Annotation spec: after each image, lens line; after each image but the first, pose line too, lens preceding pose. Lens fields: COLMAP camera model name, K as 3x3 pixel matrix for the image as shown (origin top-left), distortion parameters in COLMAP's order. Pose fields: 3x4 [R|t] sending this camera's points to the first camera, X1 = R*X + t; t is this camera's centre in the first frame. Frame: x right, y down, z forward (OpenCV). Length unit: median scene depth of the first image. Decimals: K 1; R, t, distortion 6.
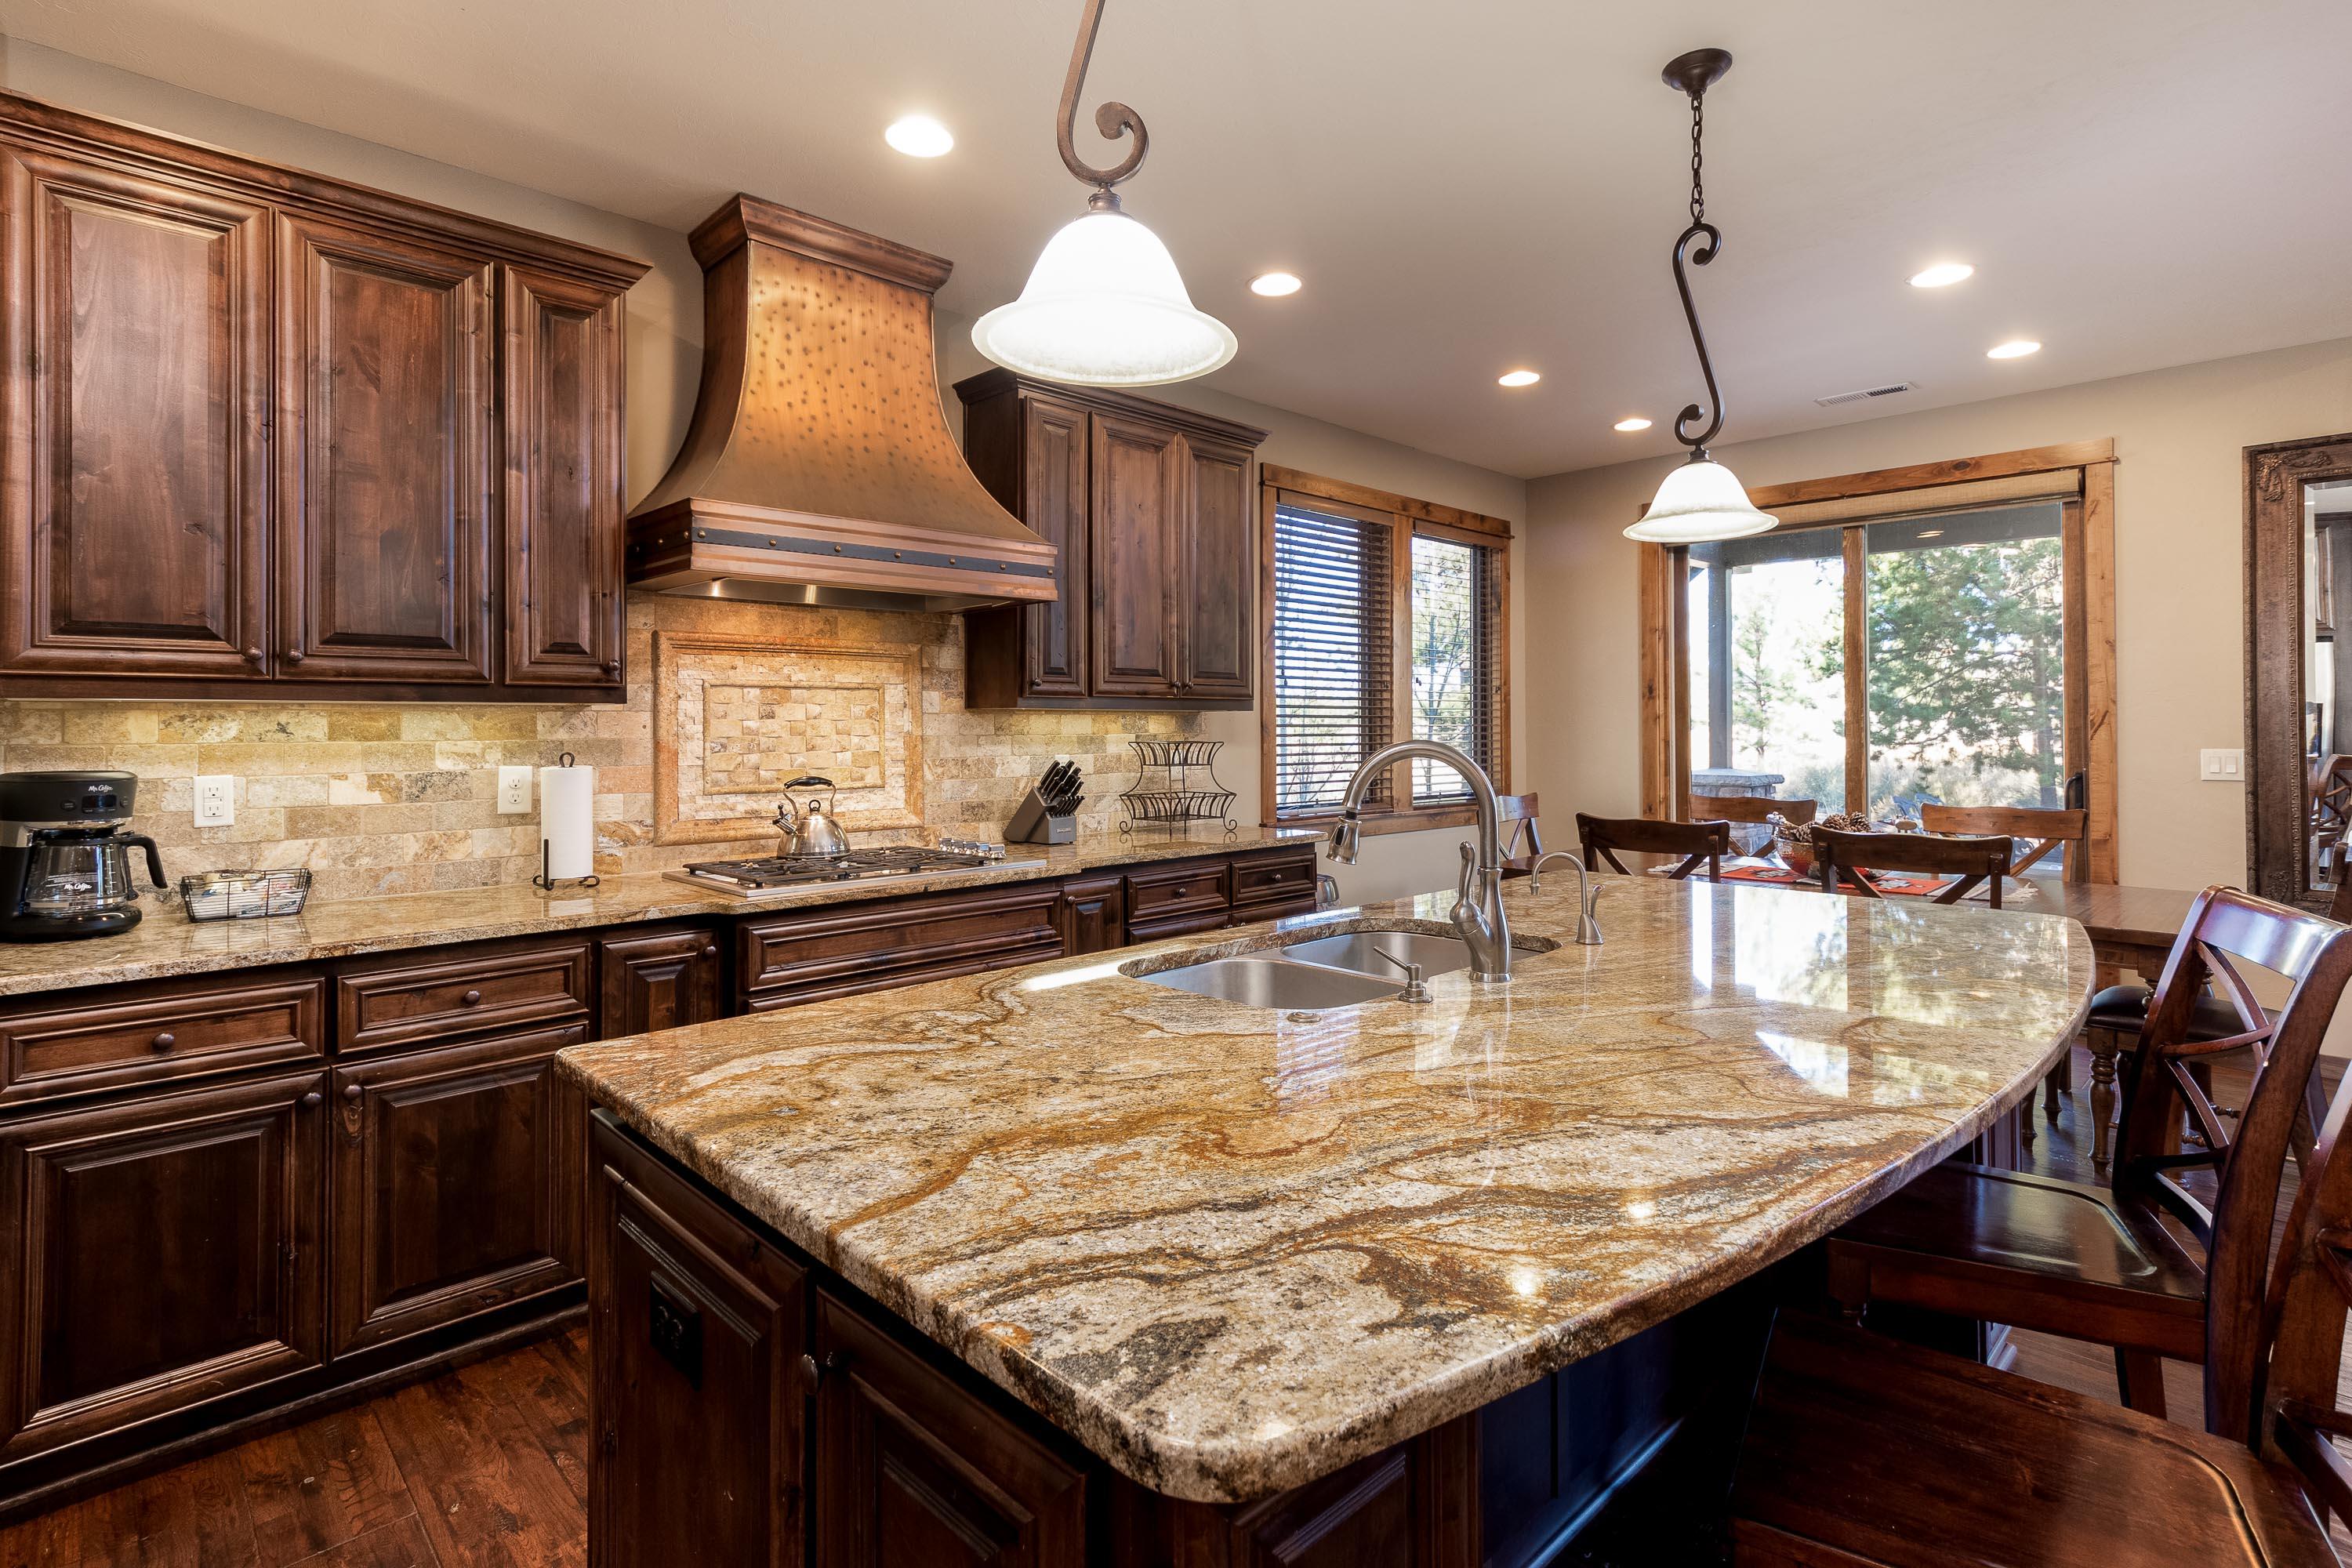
lens RADIAL K [[1129.2, 0, 1091.8], [0, 1129.2, 719.7], [0, 0, 1]] dist [0.000033, -0.001152]
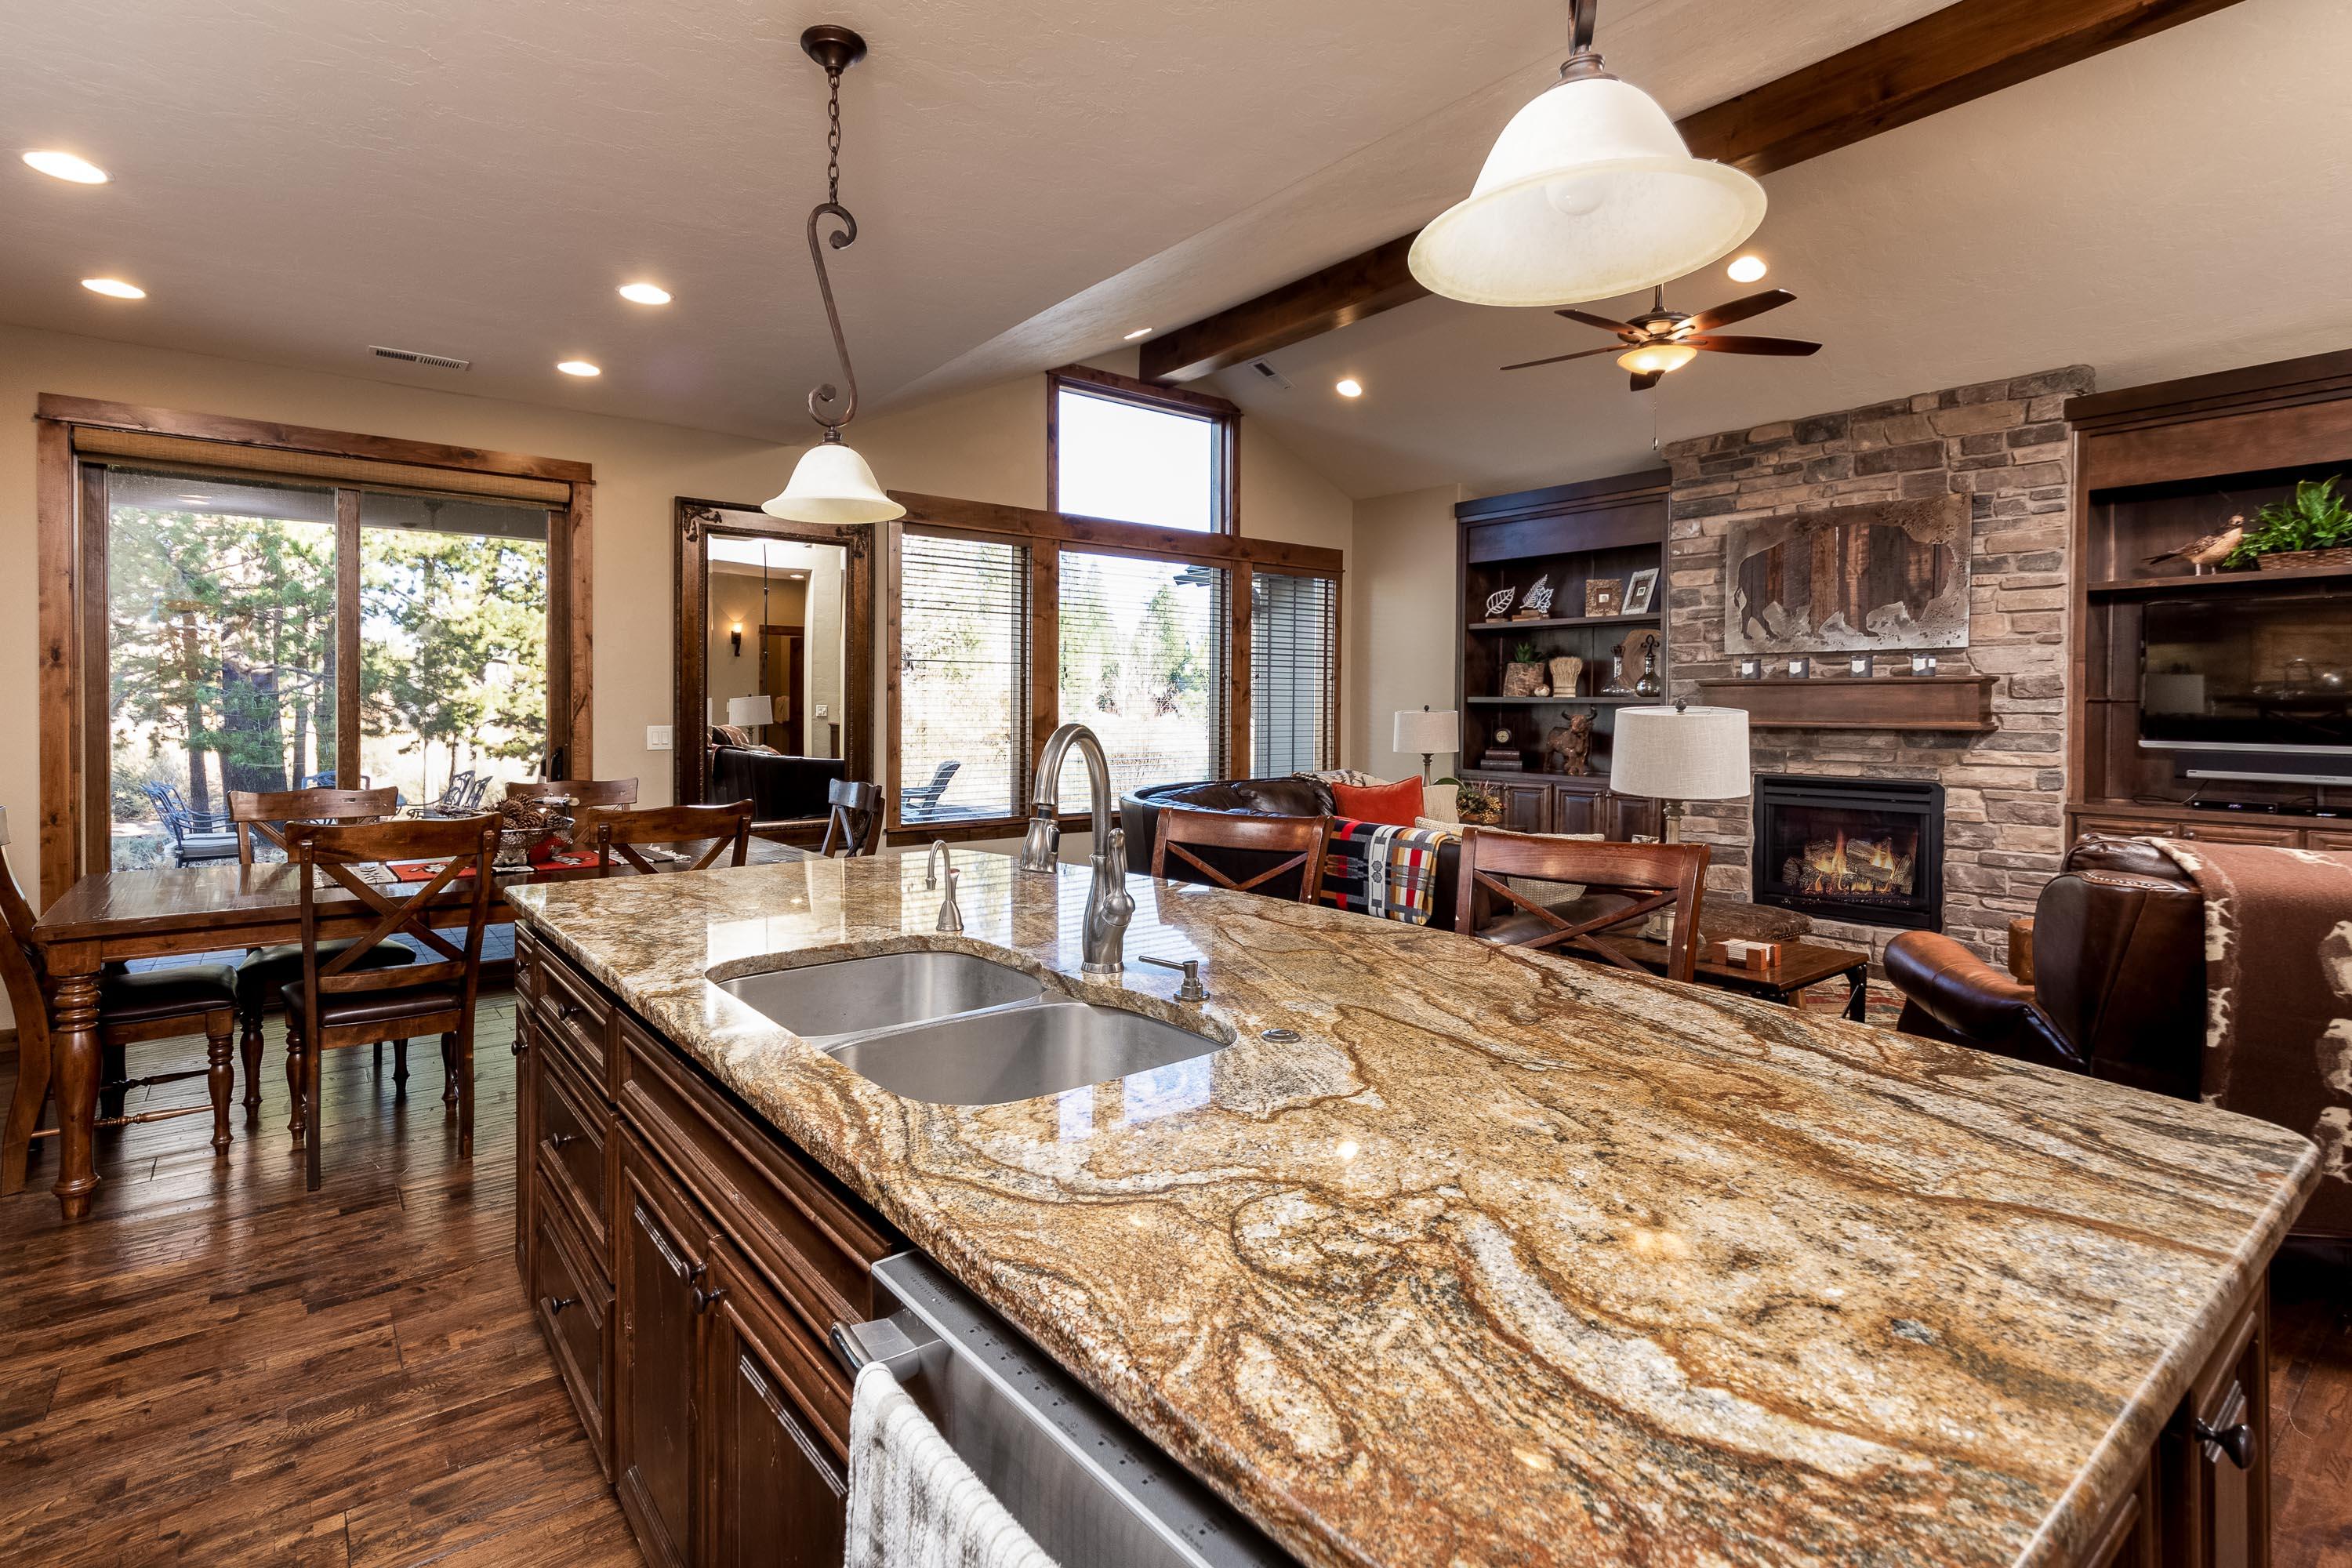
lens RADIAL K [[1129.2, 0, 1137.5], [0, 1129.2, 724.4], [0, 0, 1]] dist [0.000033, -0.001152]
pose [[0.077727, -0.007448, 0.996947, -0.310242], [-0.011751, 0.999896, 0.008386, 0.007474], [-0.996905, -0.012367, 0.077632, 0.471298]]
